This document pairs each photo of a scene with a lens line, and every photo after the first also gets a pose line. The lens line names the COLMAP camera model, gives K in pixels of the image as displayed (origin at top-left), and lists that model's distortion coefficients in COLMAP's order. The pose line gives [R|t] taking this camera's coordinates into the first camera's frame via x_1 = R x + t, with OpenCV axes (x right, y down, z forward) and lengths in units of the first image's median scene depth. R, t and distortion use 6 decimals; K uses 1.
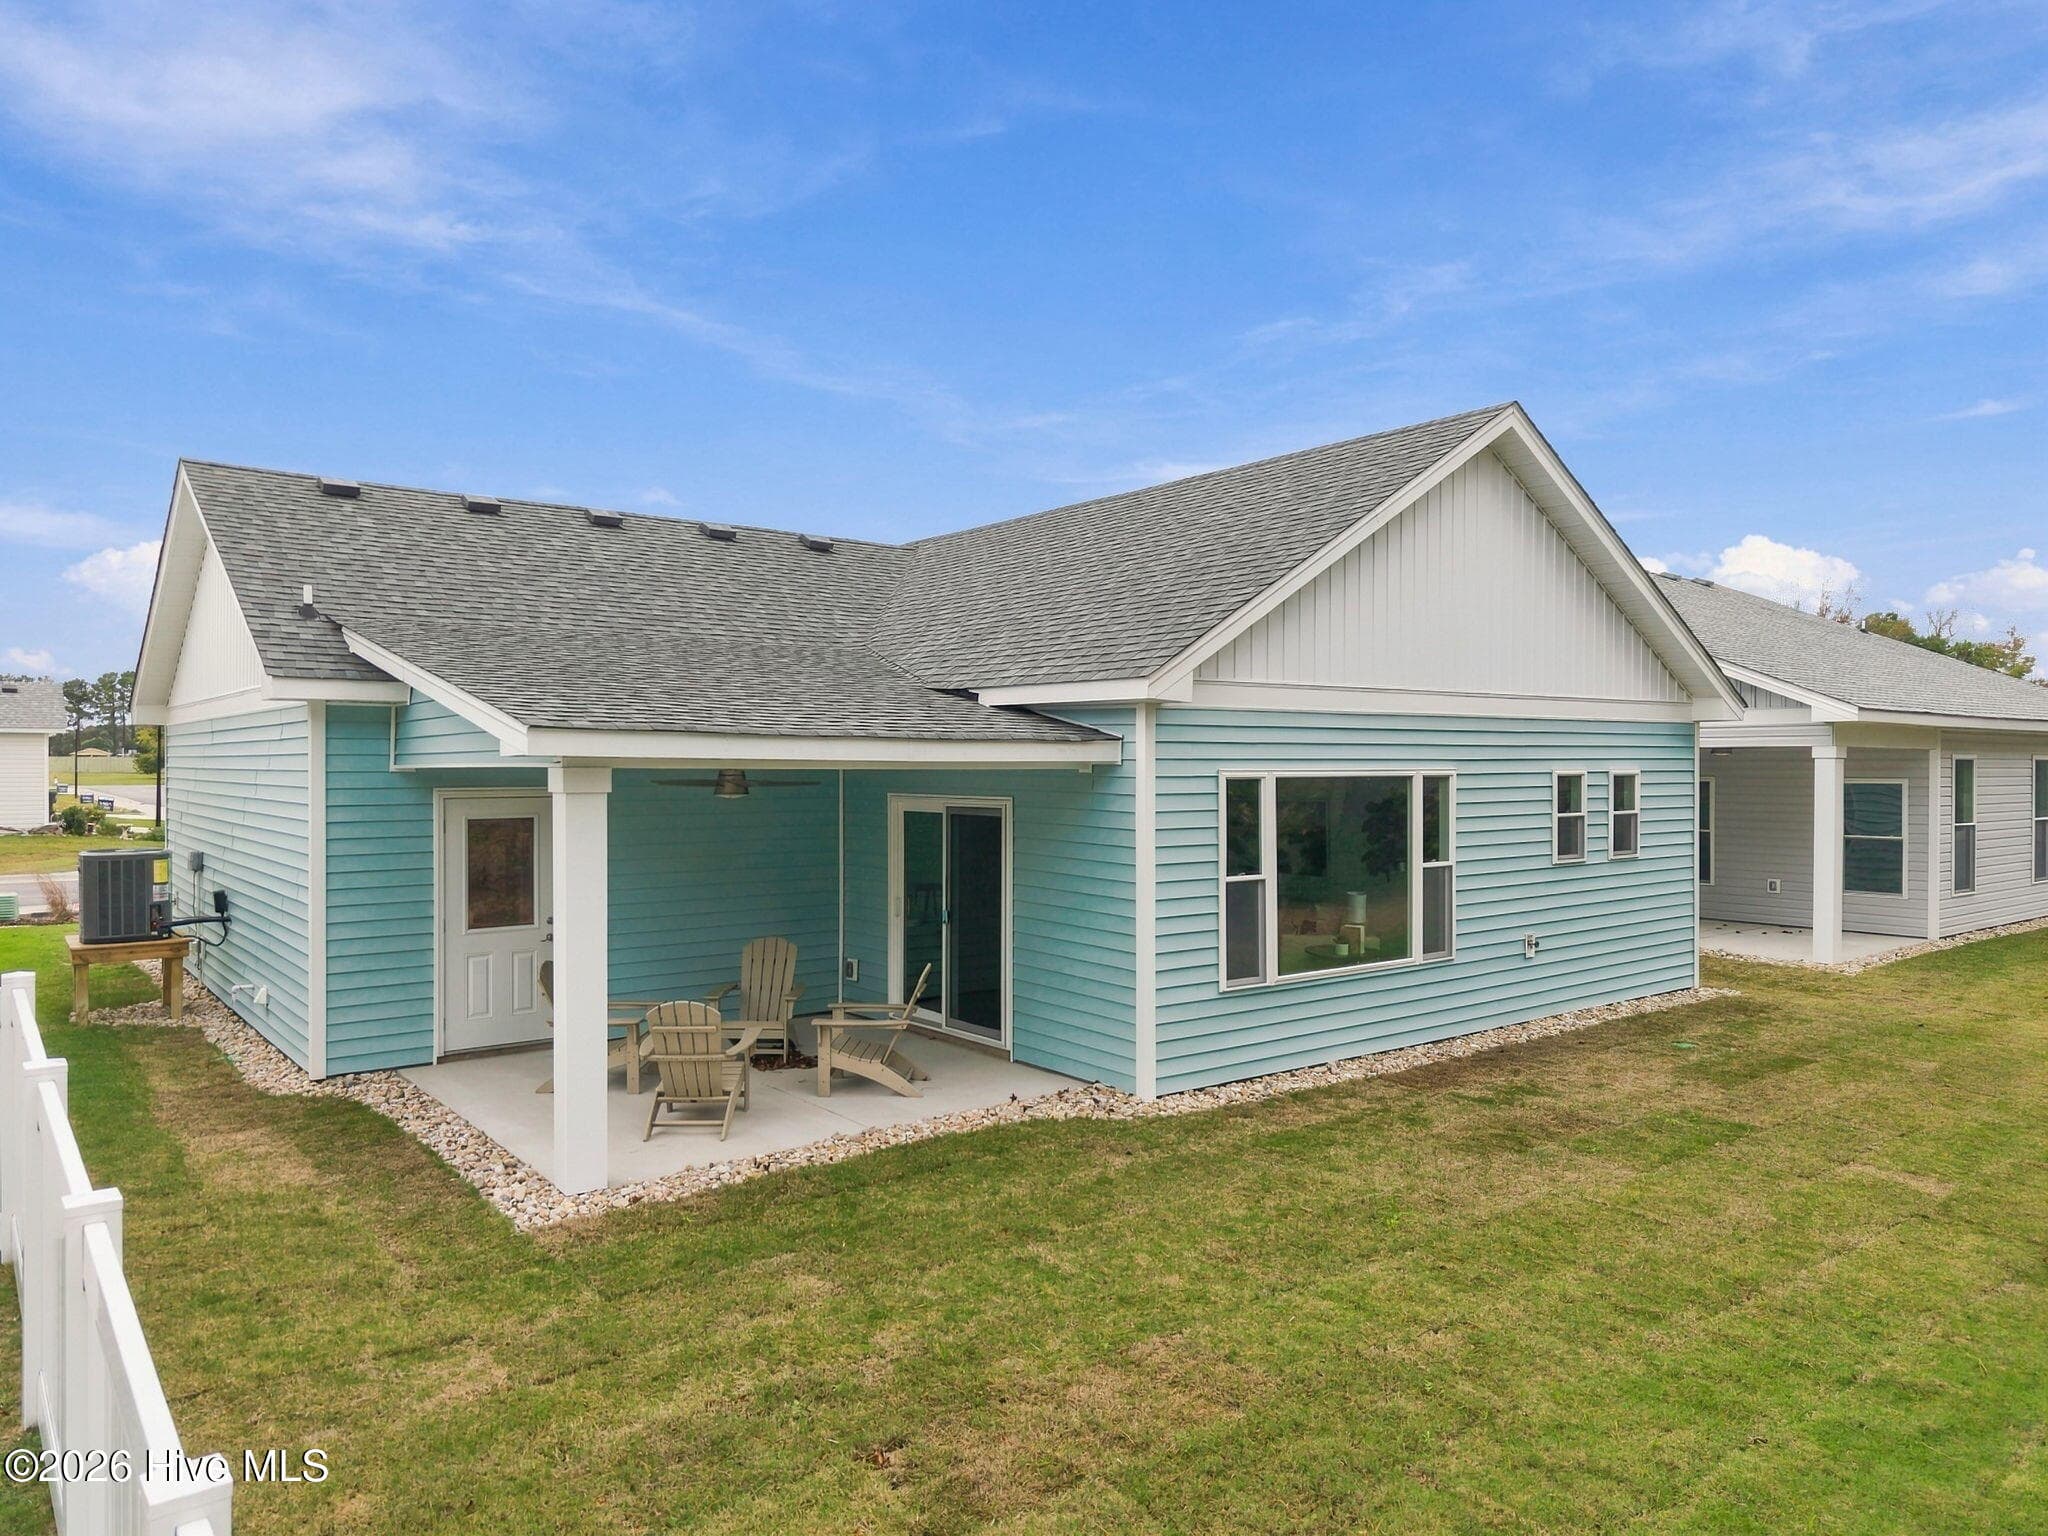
lens RADIAL K [[1354.9, 0, 1024.0], [0, 1354.9, 768.0], [0, 0, 1]] dist [0.092405, -0.115730]
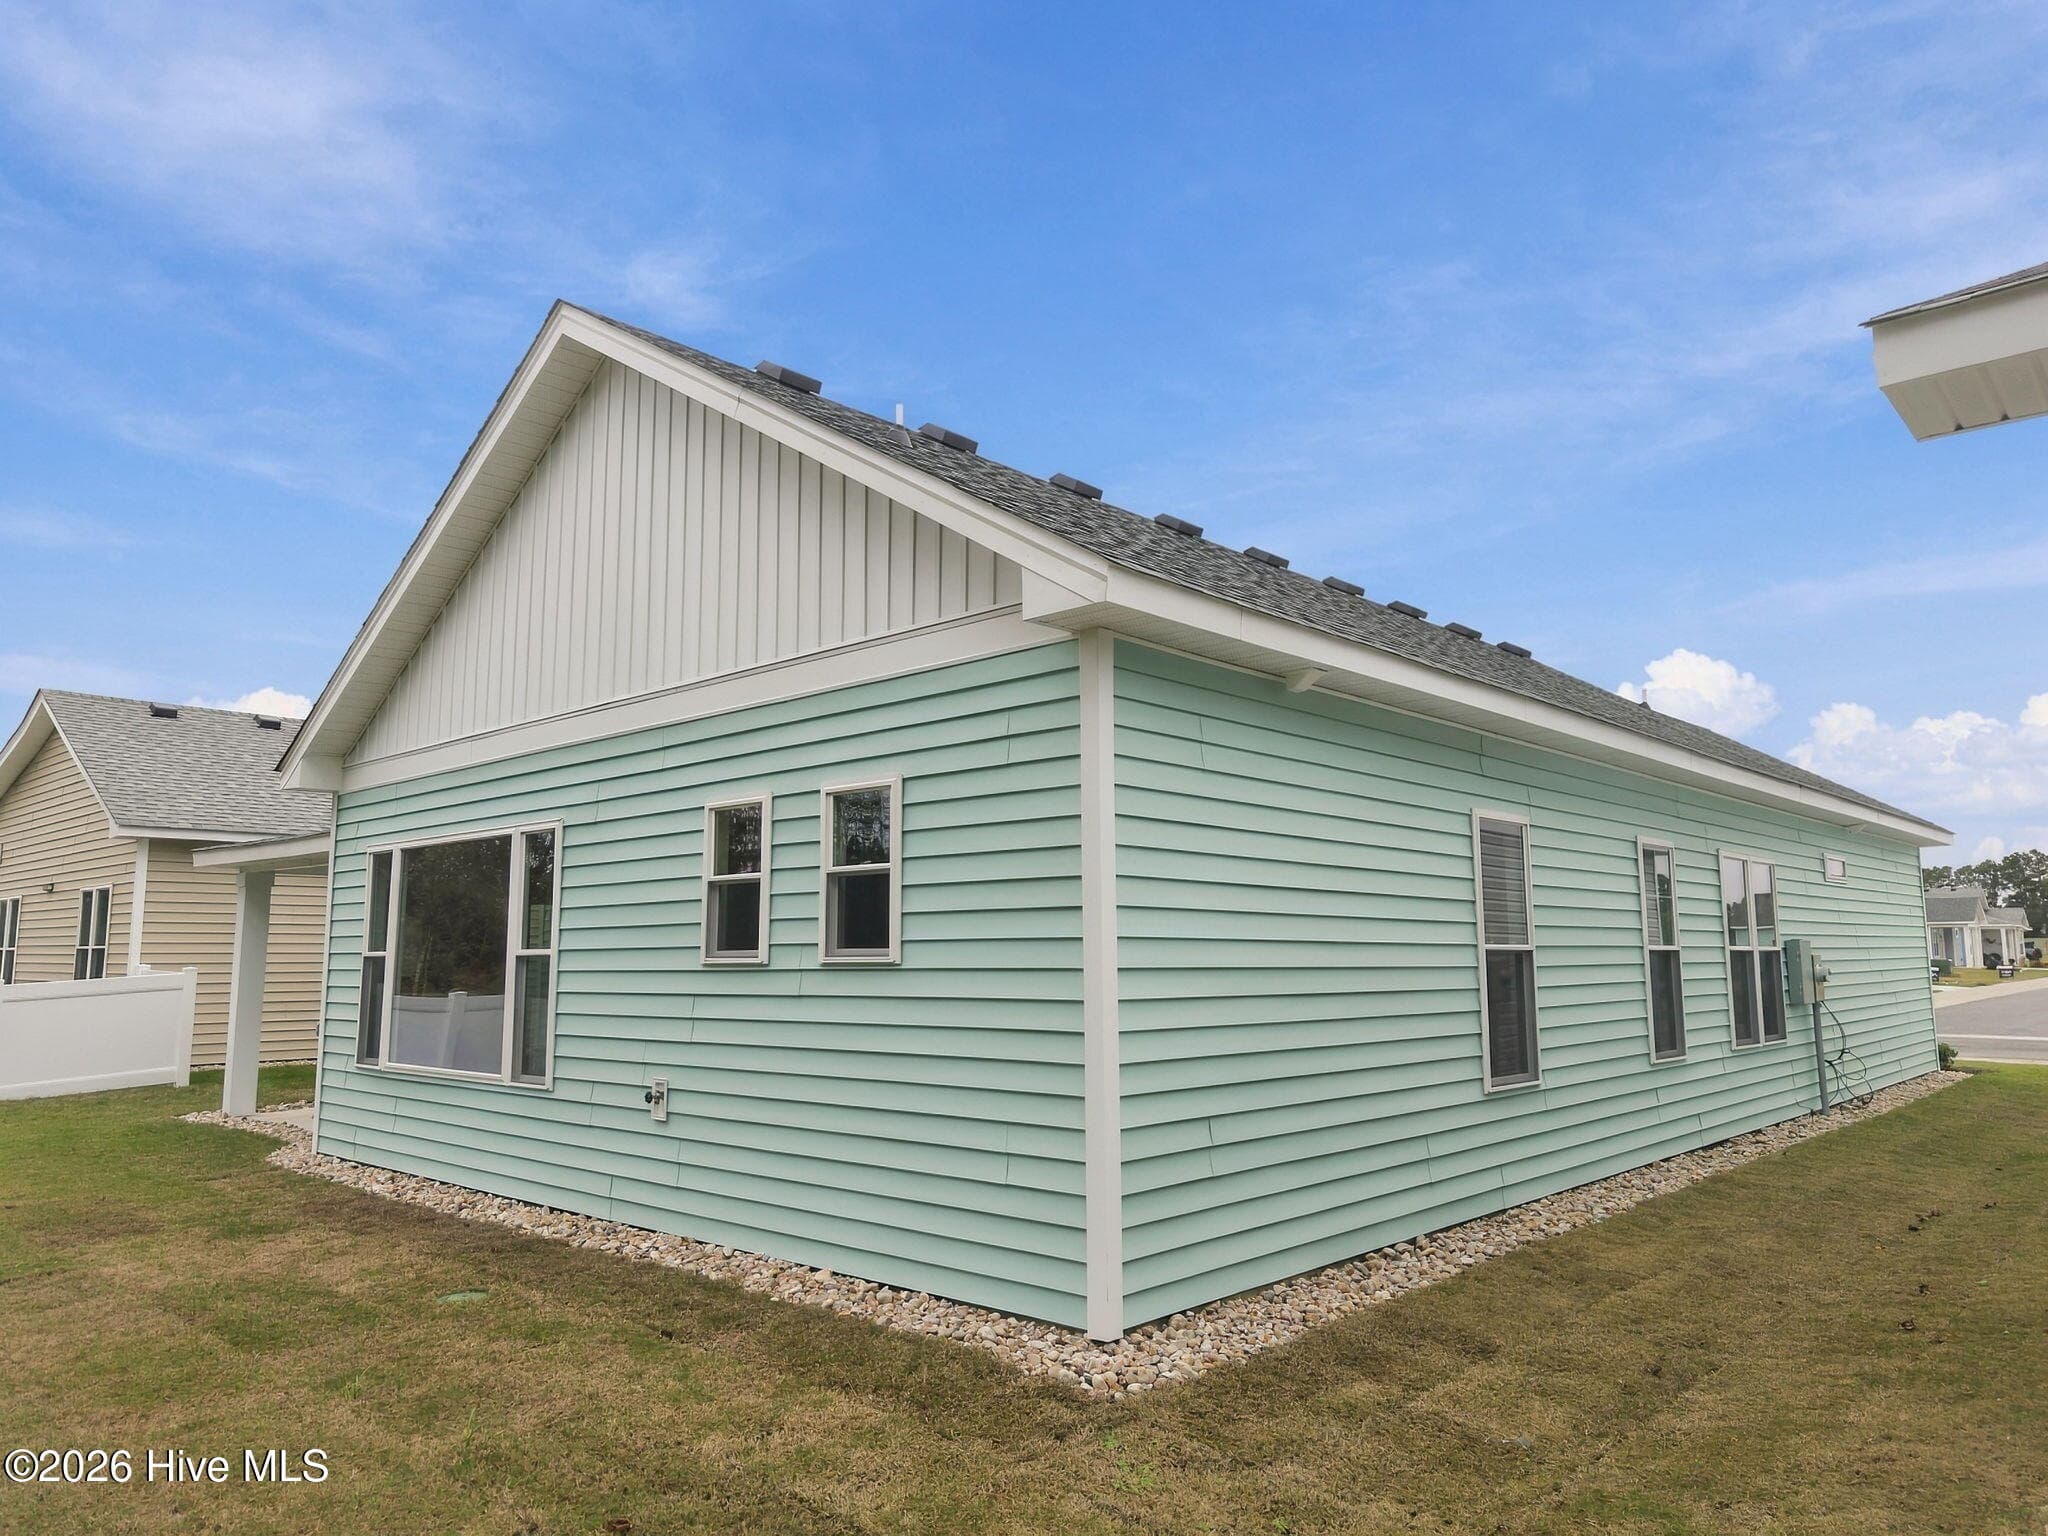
lens RADIAL K [[1365.9, 0, 1014.0], [0, 1365.9, 760.4], [0, 0, 1]] dist [0.050910, -0.059448]
pose [[0.159092, -0.141922, -0.977010, 1.098192], [0.000872, 0.989633, -0.143614, 0.076373], [0.987263, 0.021996, 0.157566, 1.158153]]
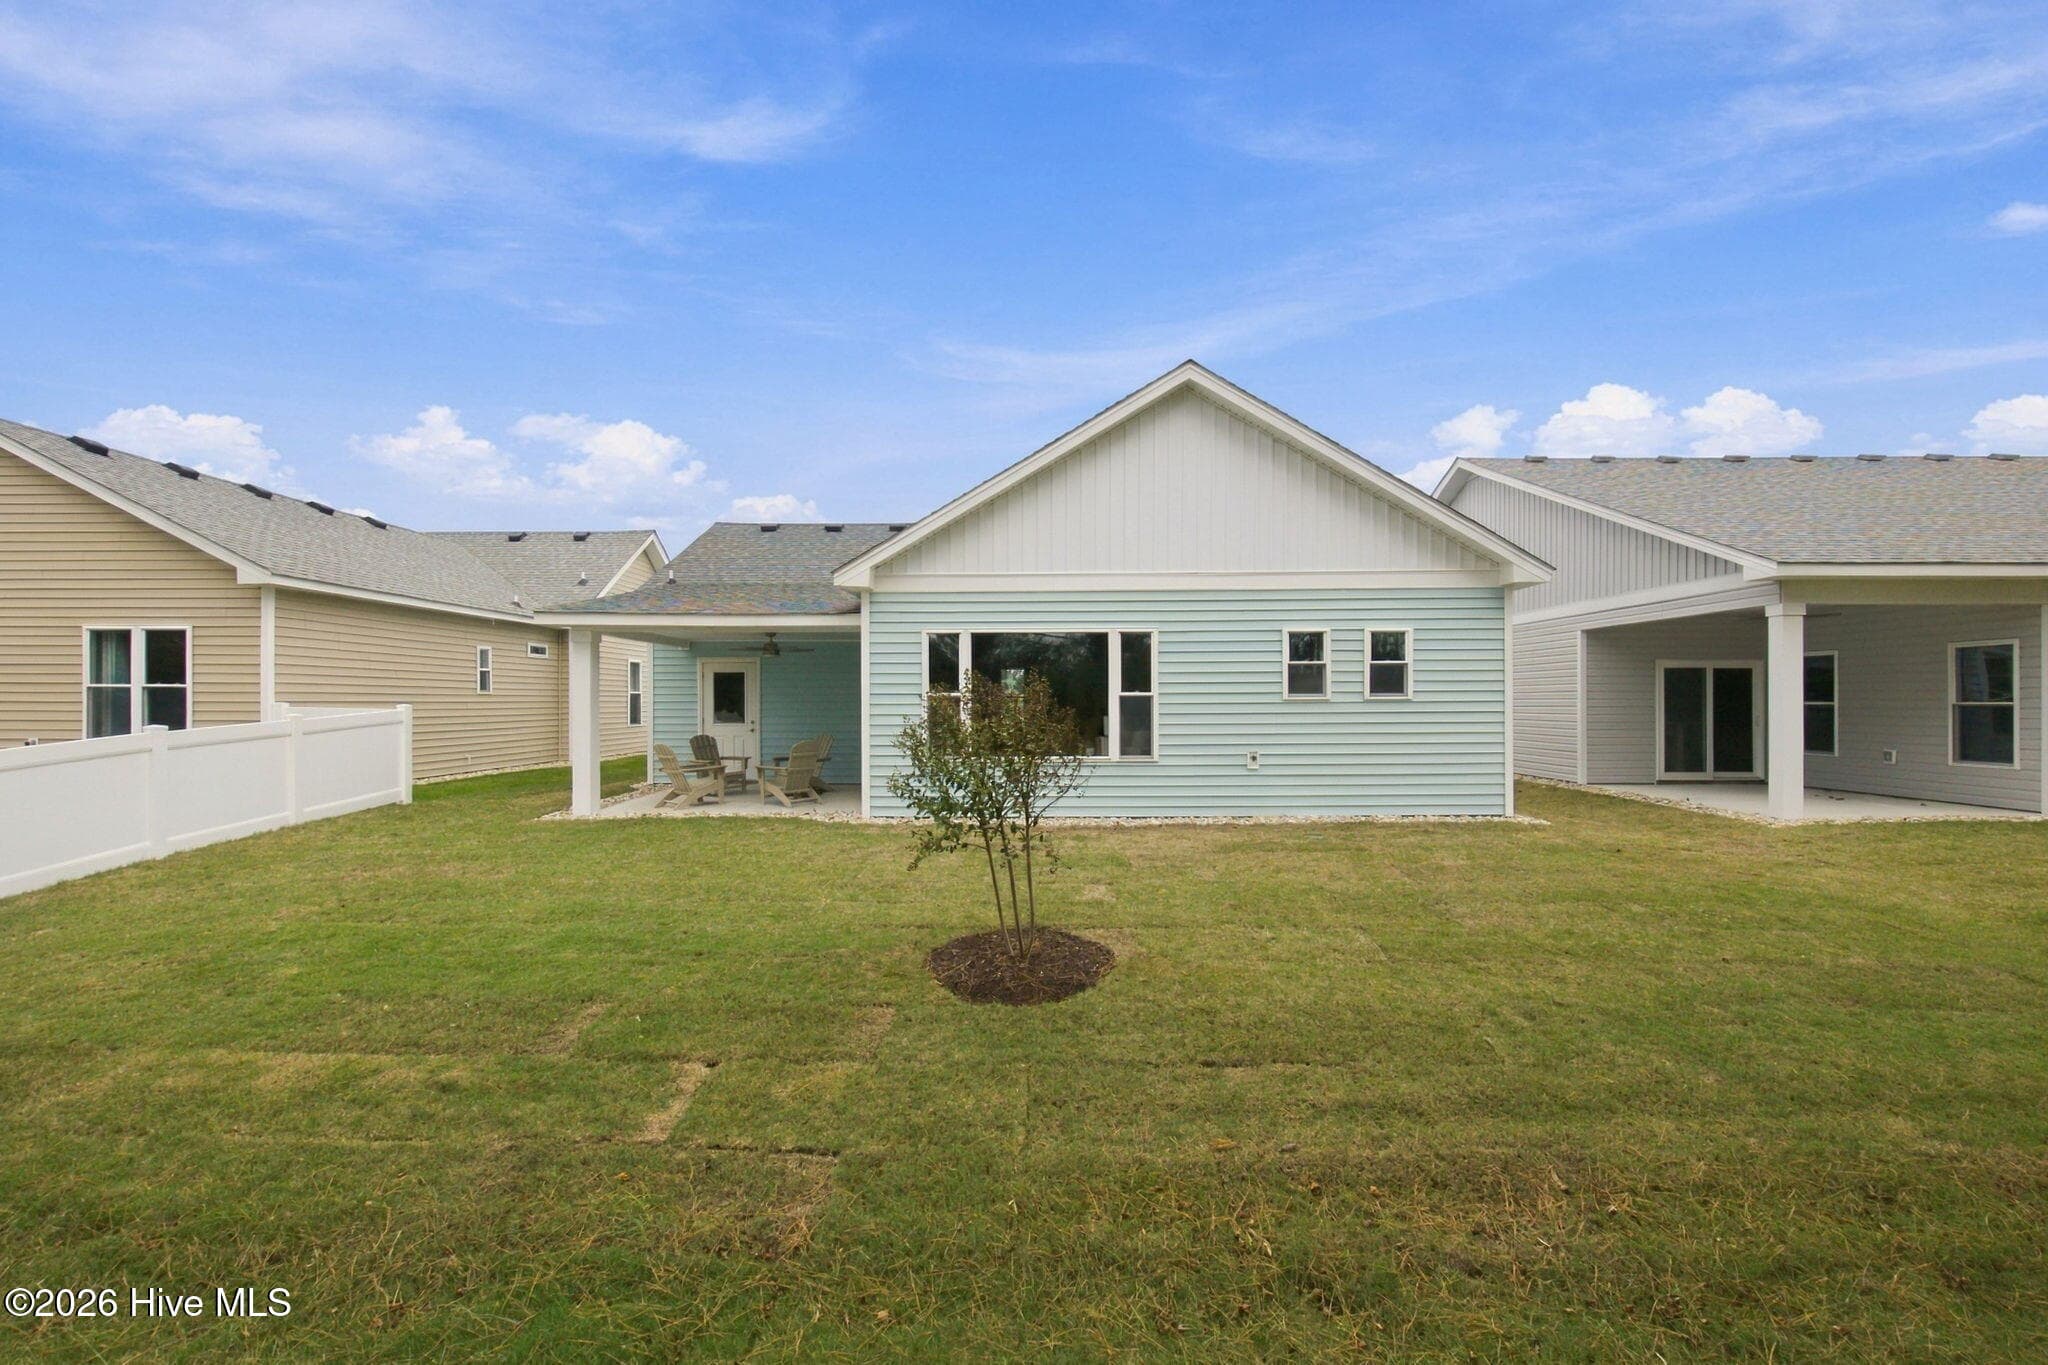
lens RADIAL K [[903.2, 0, 1024.0], [0, 903.2, 682.5], [0, 0, 1]] dist [0.001200, 0.000221]
pose [[0.776359, -0.012724, -0.630162, 0.824030], [0.001361, 0.999828, -0.018513, 0.077282], [0.630289, 0.013515, 0.776243, 0.193284]]
